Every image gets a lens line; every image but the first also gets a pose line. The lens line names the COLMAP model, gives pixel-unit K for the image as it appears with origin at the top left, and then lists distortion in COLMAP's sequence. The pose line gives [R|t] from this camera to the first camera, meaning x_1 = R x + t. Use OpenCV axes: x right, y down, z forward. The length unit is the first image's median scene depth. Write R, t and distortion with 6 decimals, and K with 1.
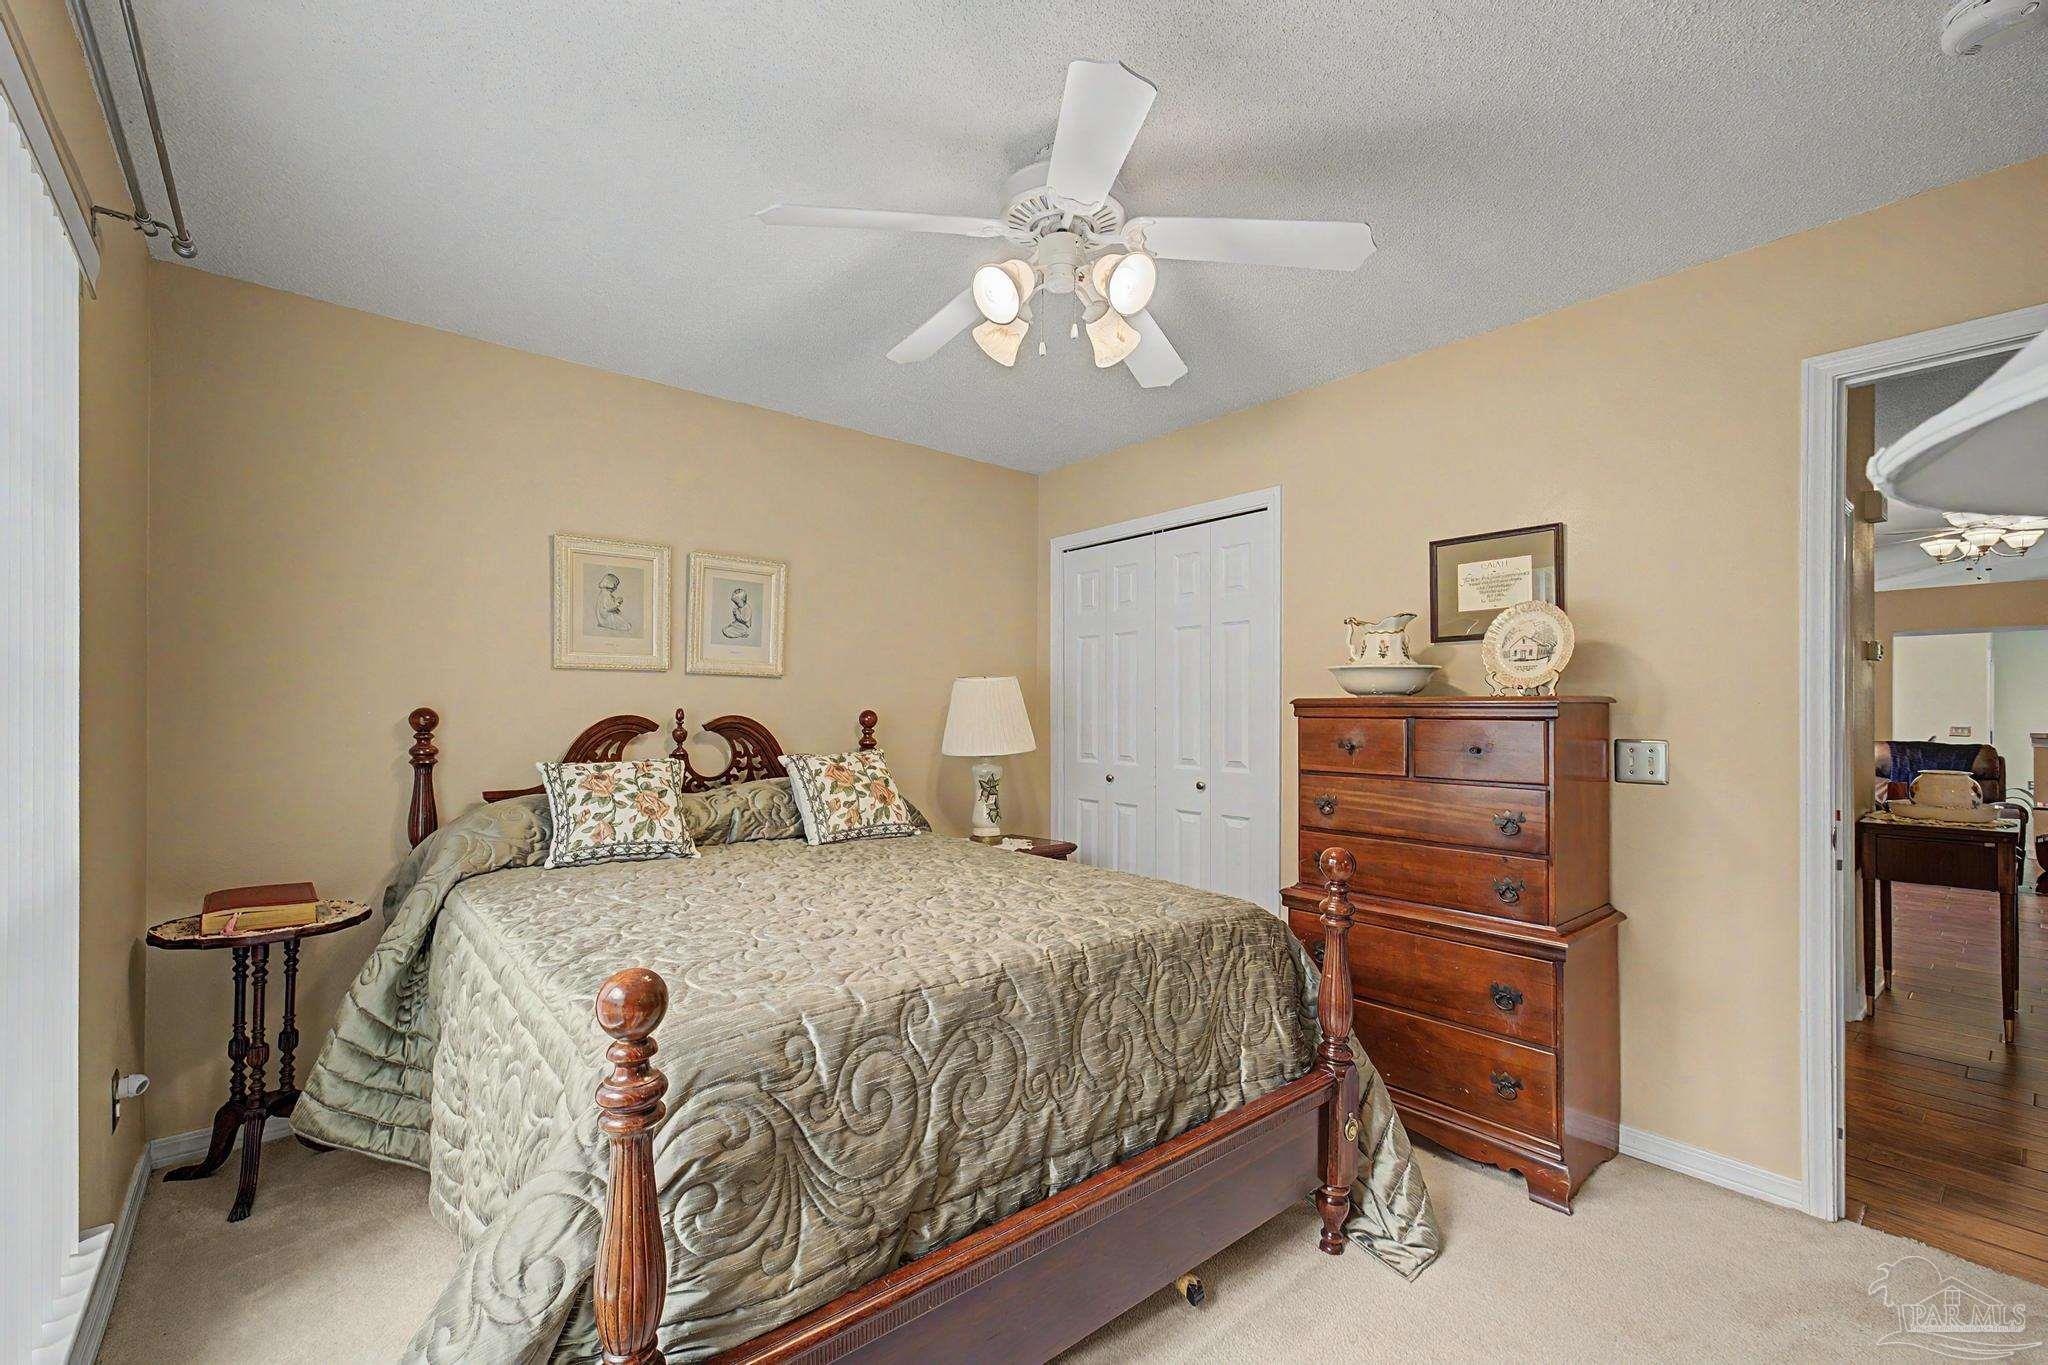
lens RADIAL K [[862.2, 0, 1012.5], [0, 862.2, 701.5], [0, 0, 1]] dist [0.001720, -0.000042]
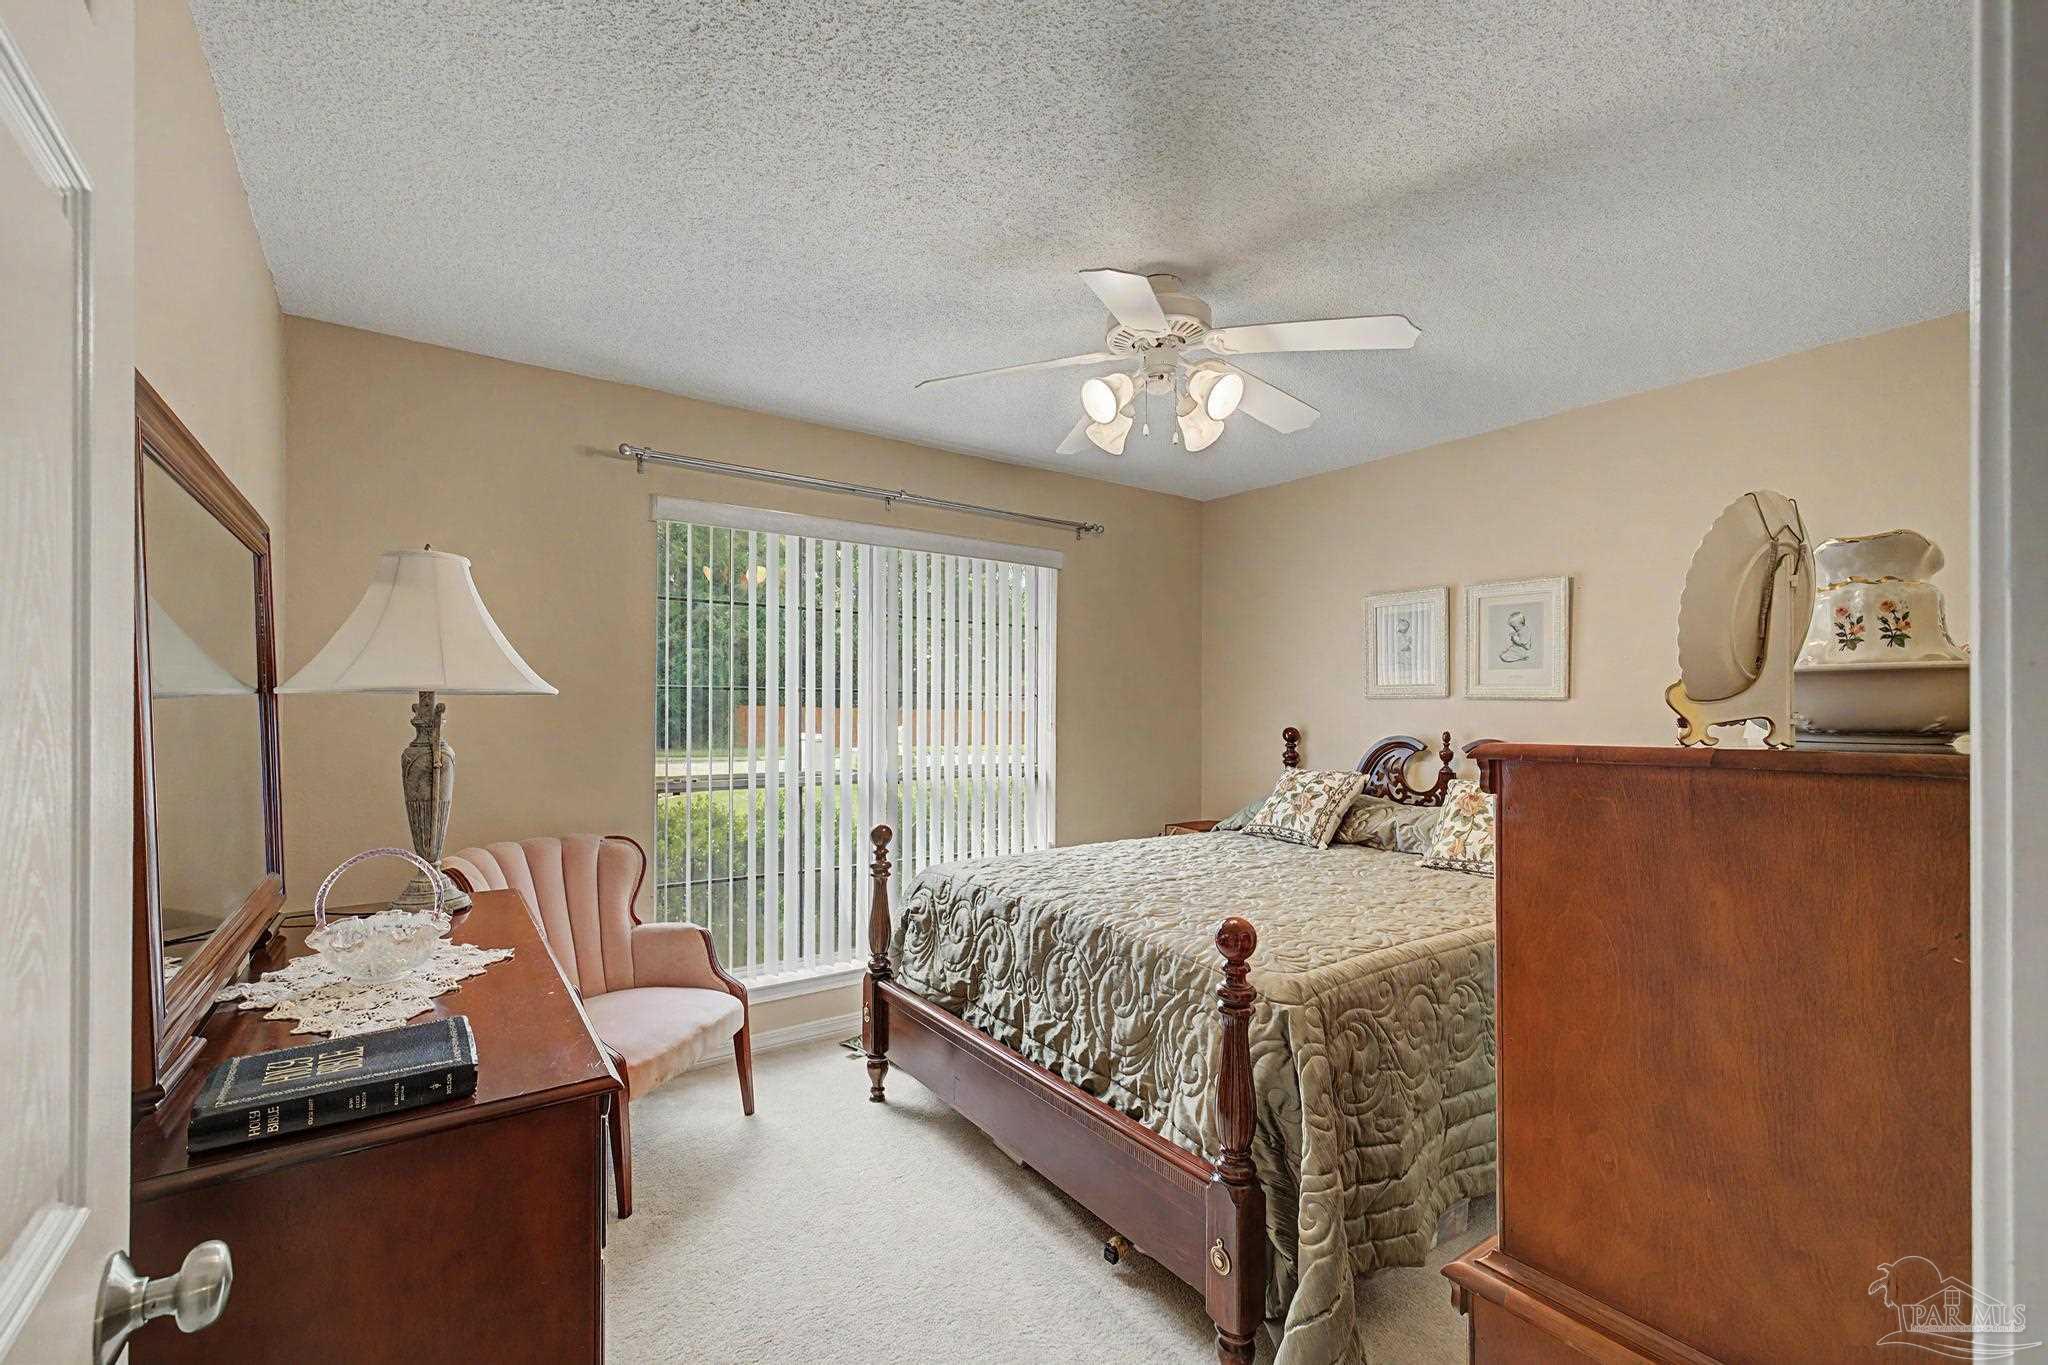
lens RADIAL K [[862.2, 0, 1012.5], [0, 862.2, 701.5], [0, 0, 1]] dist [0.001720, -0.000042]
pose [[-0.078237, -0.012447, -0.996857, 1.345217], [0.000965, 0.999921, -0.012561, -0.029641], [0.996934, -0.001945, -0.078219, 0.940999]]
